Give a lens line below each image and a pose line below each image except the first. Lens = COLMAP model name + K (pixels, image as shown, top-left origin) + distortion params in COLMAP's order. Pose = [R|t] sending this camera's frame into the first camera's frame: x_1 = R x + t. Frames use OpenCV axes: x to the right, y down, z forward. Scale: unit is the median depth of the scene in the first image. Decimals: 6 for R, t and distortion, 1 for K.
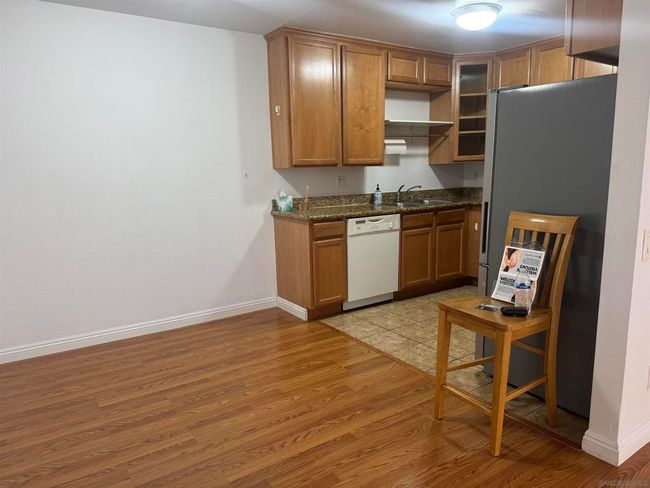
lens RADIAL K [[459.1, 0, 325.0], [0, 459.1, 244.0], [0, 0, 1]] dist [0.095078, -0.130553]
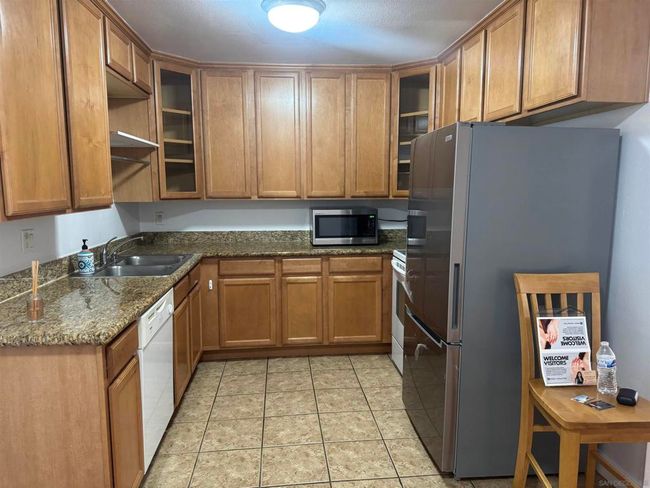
lens RADIAL K [[459.1, 0, 325.0], [0, 459.1, 244.0], [0, 0, 1]] dist [0.095078, -0.130553]
pose [[0.476167, -0.088335, 0.874907, -0.266925], [0.136556, 0.990300, 0.025665, -0.106558], [-0.868687, 0.107253, 0.483611, 0.503379]]
